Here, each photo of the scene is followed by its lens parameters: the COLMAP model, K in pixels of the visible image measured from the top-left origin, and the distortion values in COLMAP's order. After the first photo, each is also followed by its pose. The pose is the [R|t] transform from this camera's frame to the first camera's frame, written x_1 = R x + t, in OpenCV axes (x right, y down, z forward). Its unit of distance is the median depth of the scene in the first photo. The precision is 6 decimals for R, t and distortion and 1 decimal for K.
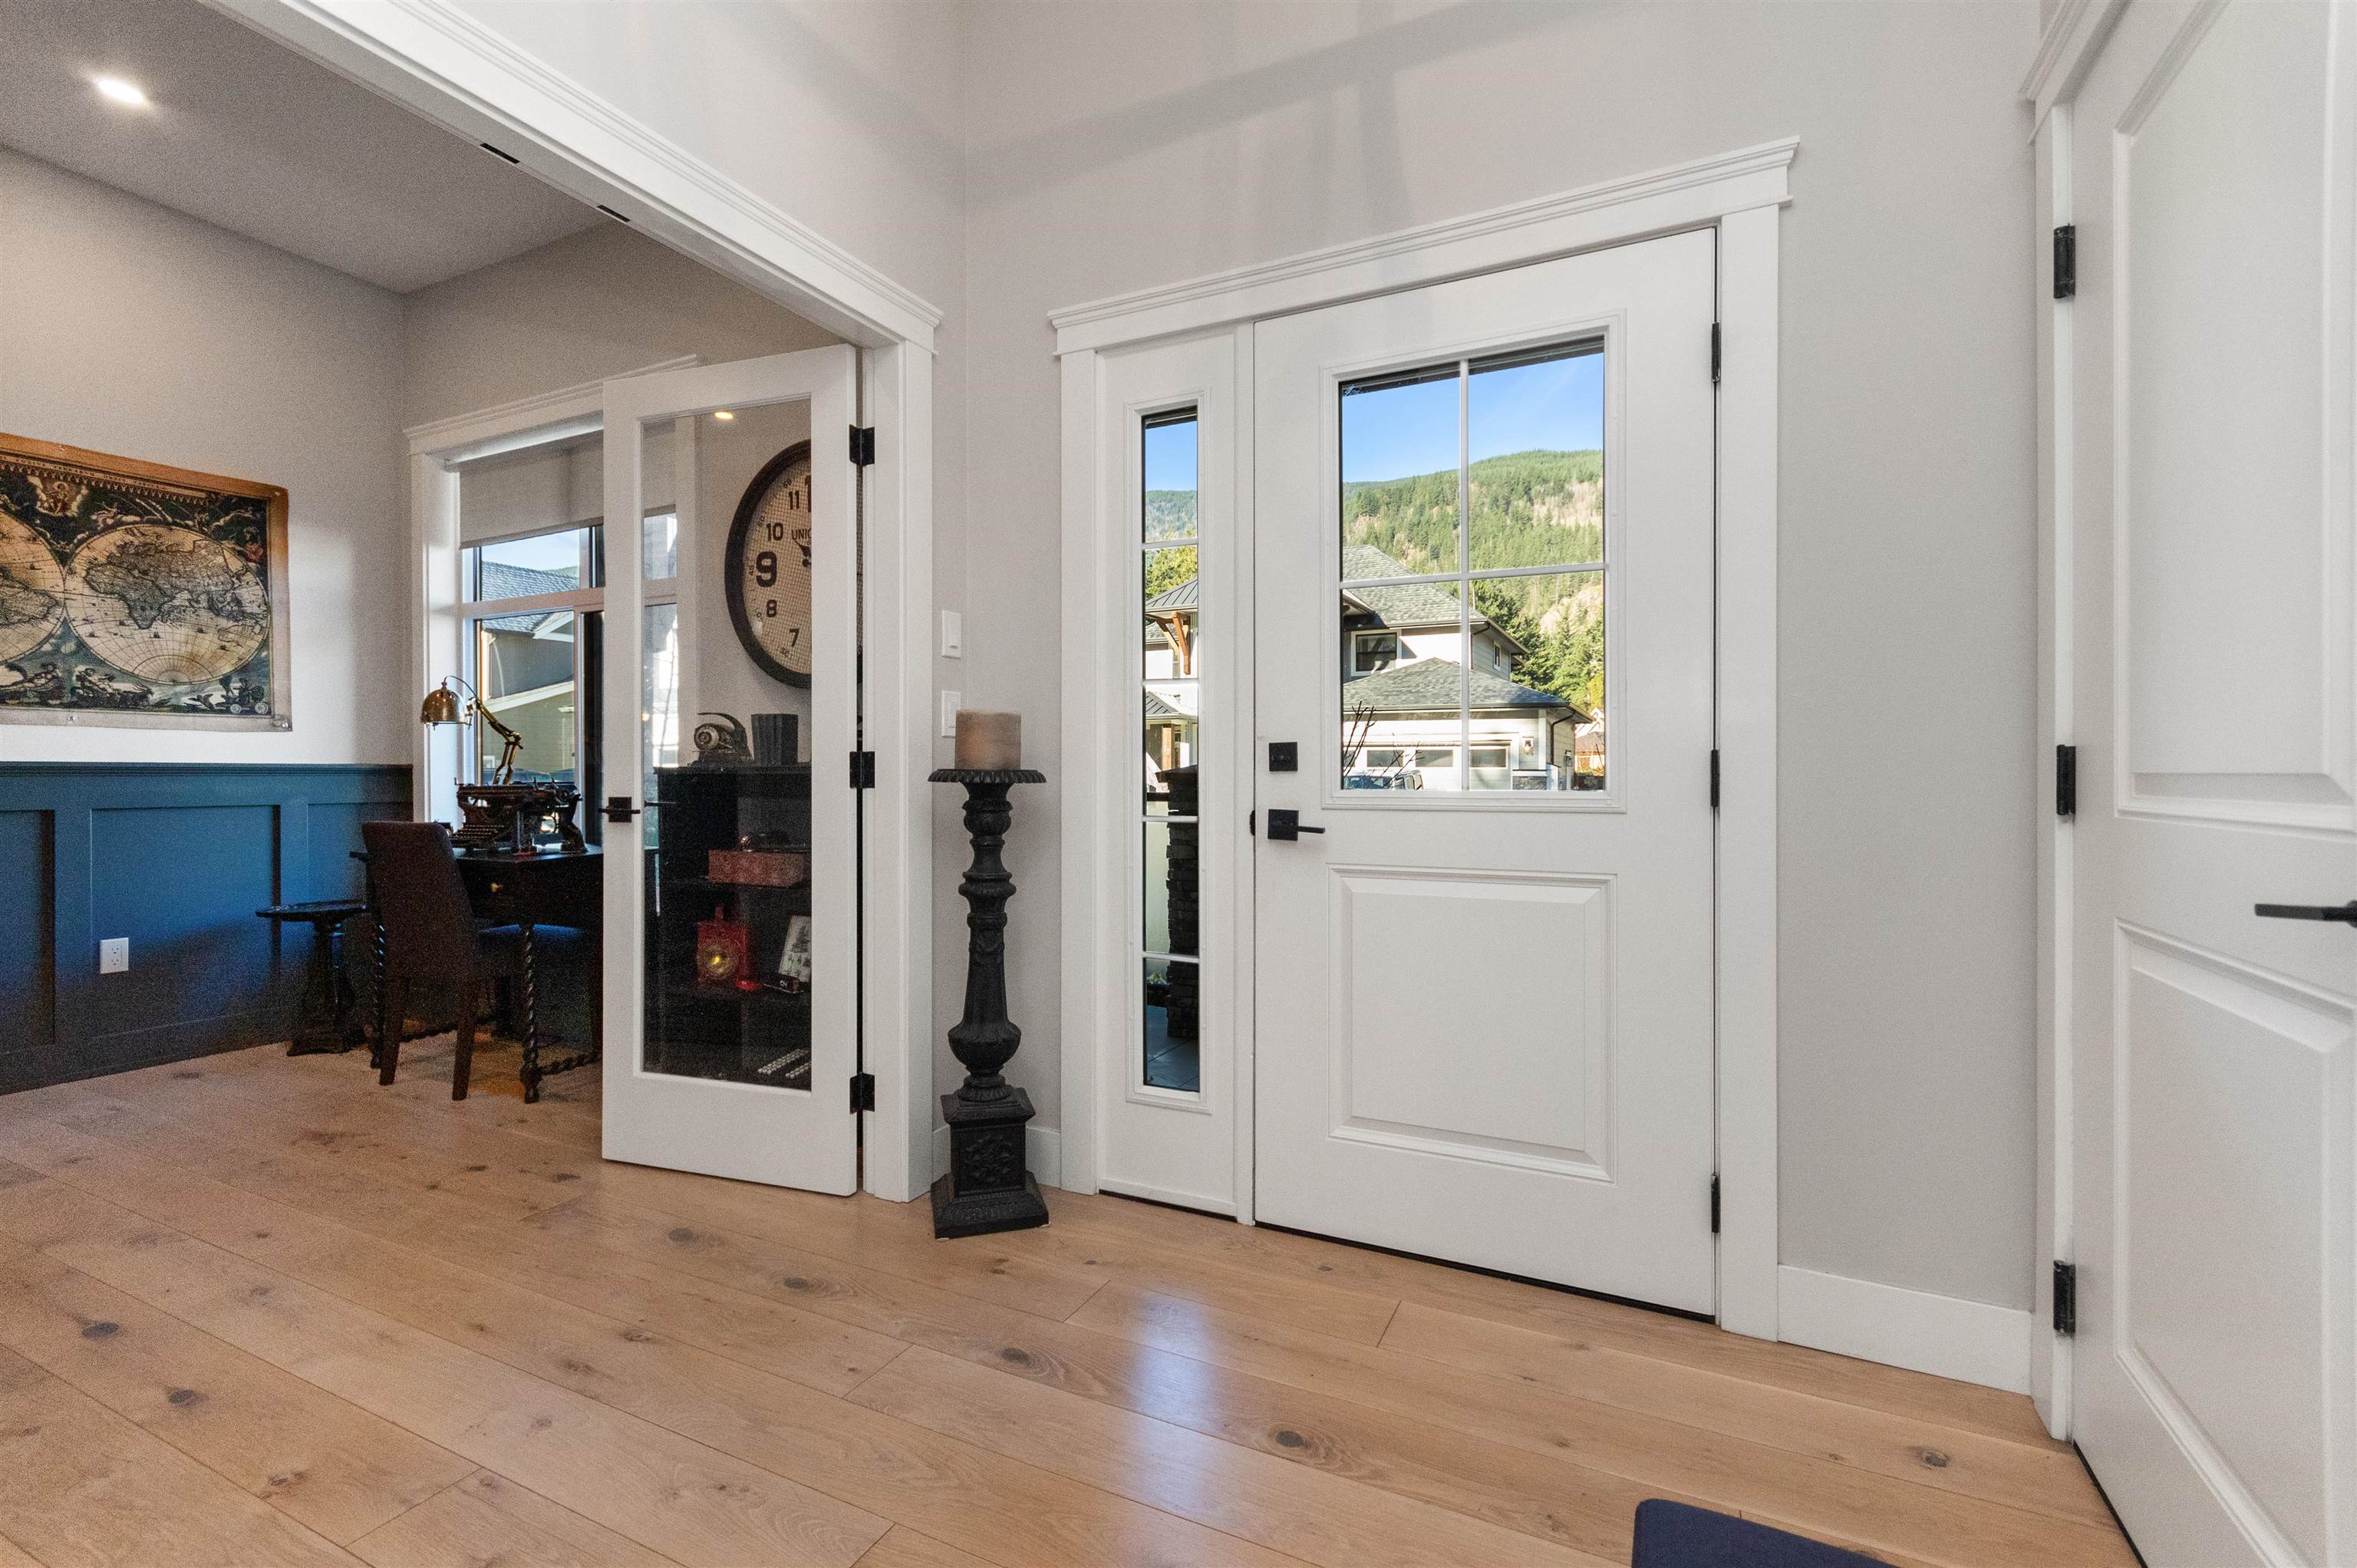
lens RADIAL K [[1038.6, 0, 1163.4], [0, 1038.6, 772.9], [0, 0, 1]] dist [0.004269, -0.000423]
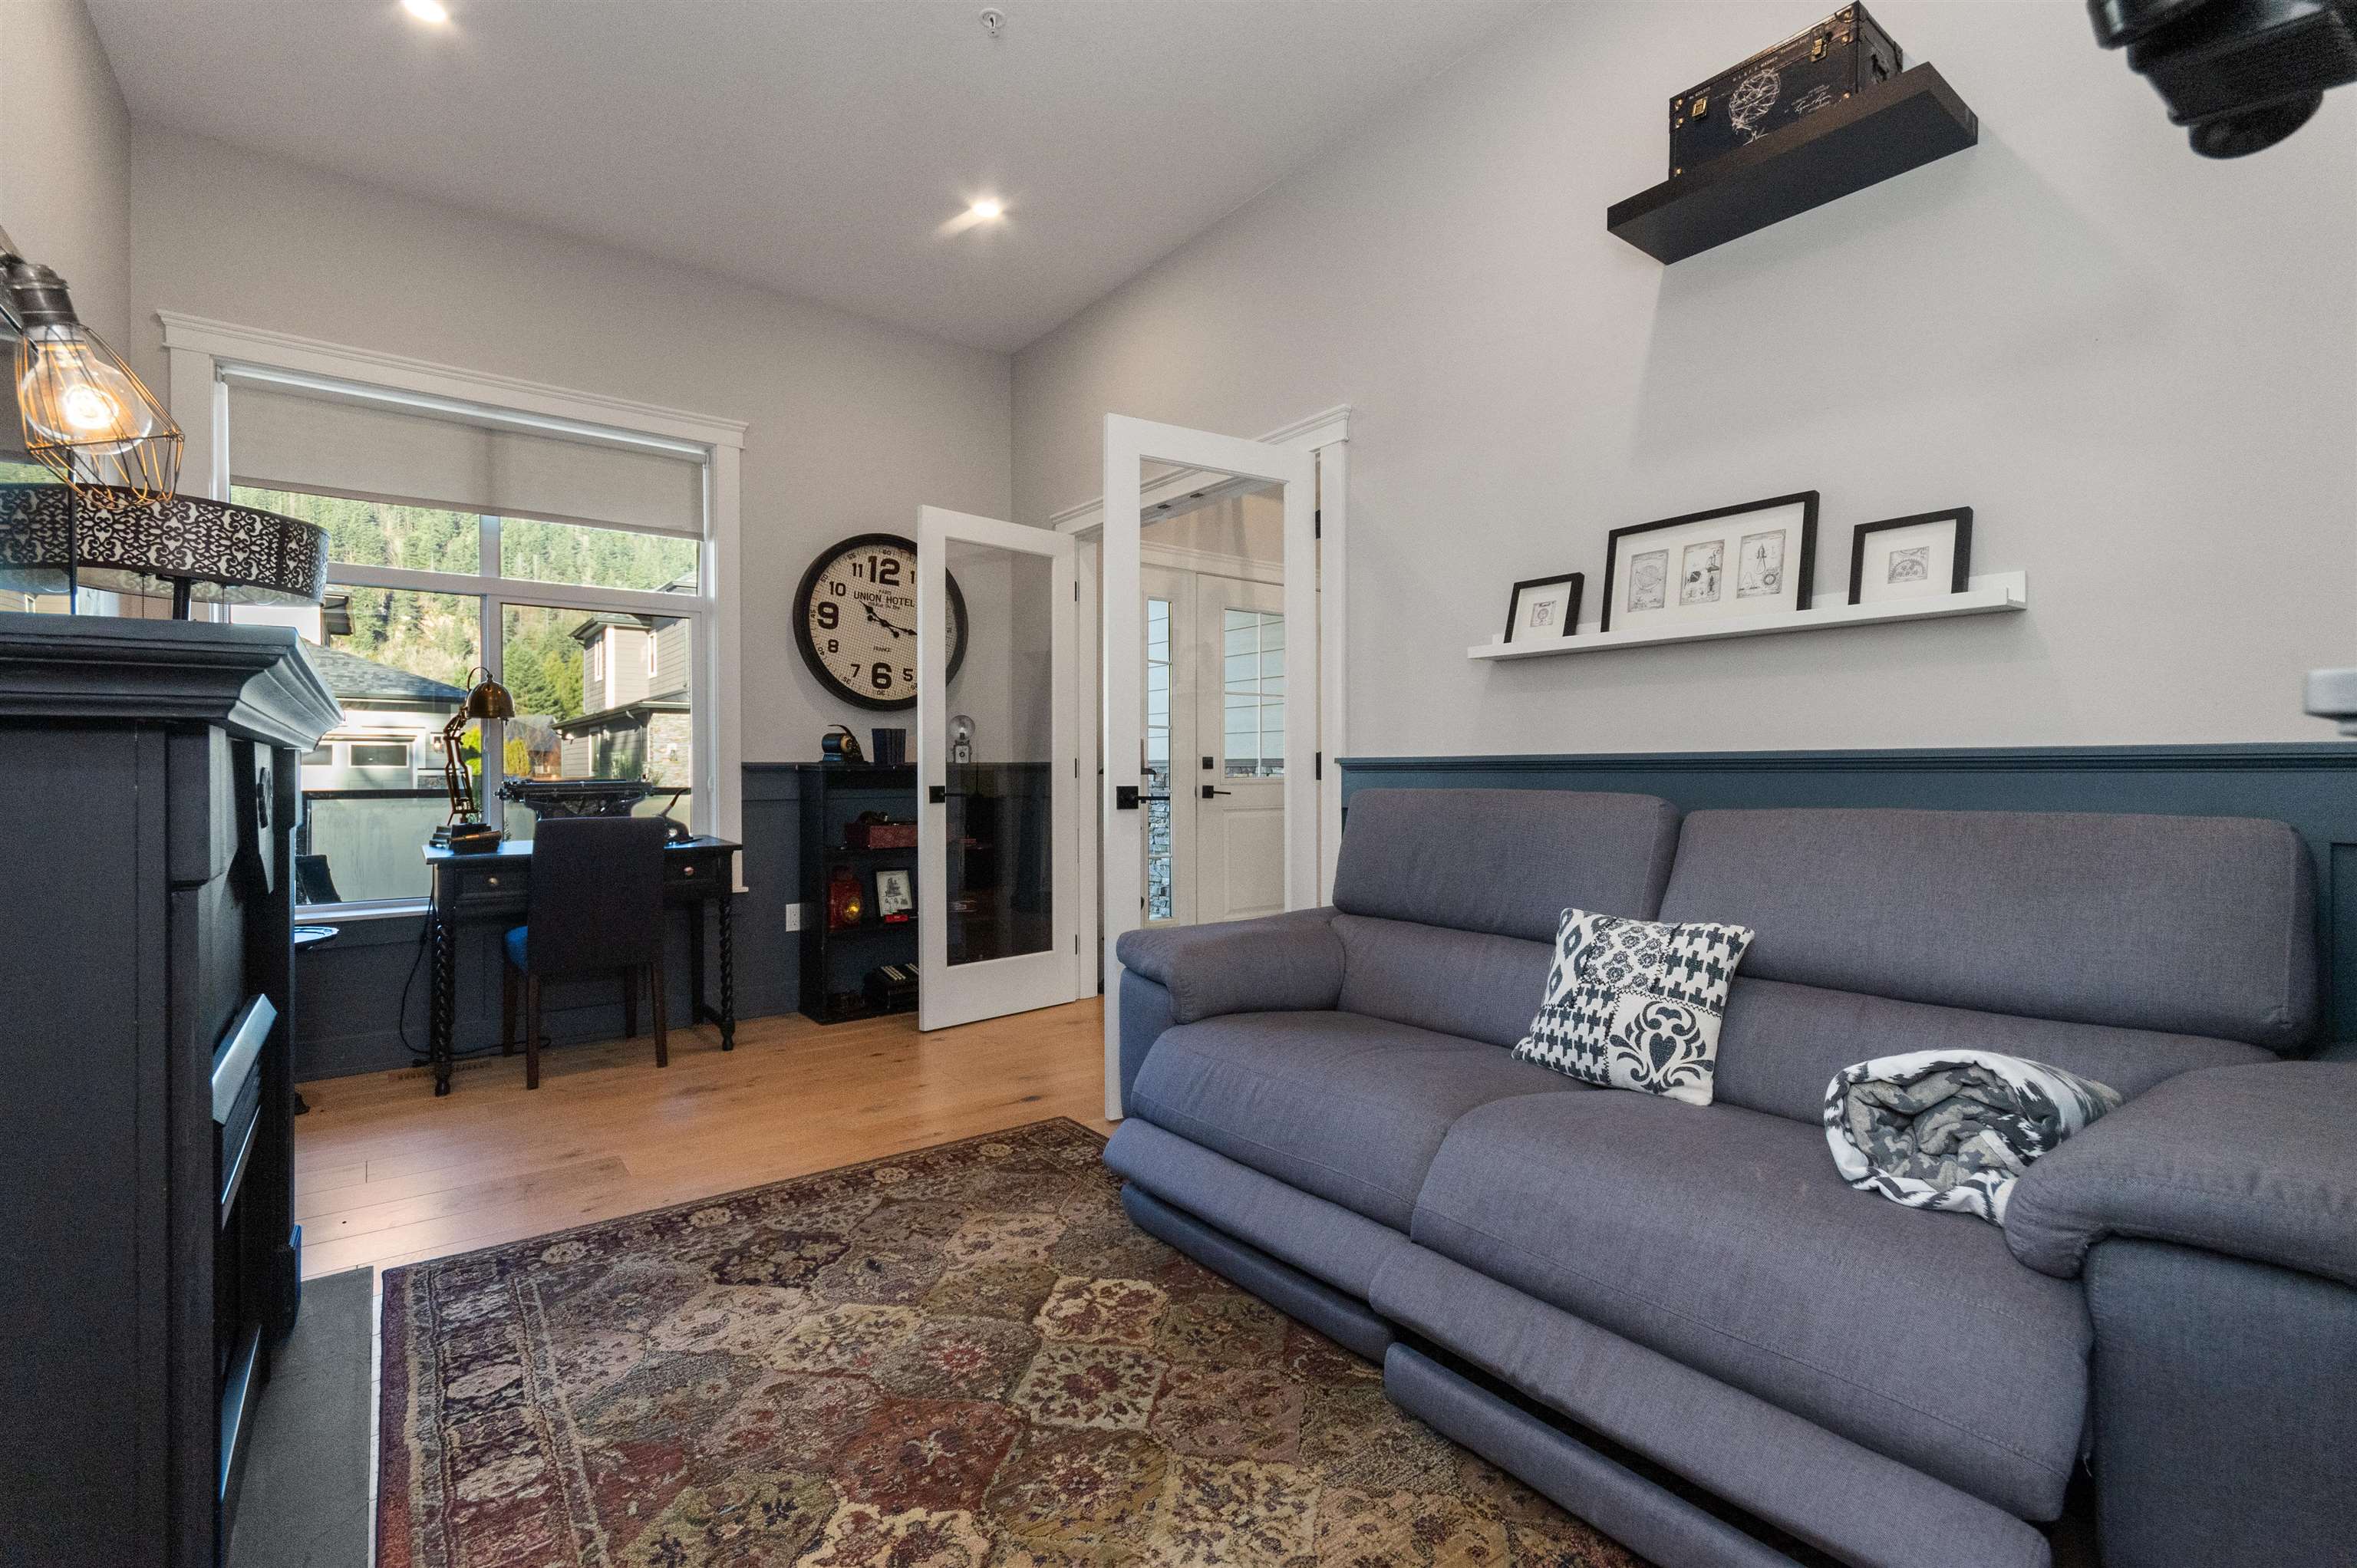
lens RADIAL K [[1038.6, 0, 1163.4], [0, 1038.6, 772.9], [0, 0, 1]] dist [0.004269, -0.000423]
pose [[0.452686, -0.001747, 0.891669, -1.380273], [0.001337, 0.999998, 0.001280, 0.002377], [-0.891669, 0.000613, 0.452687, 0.025821]]
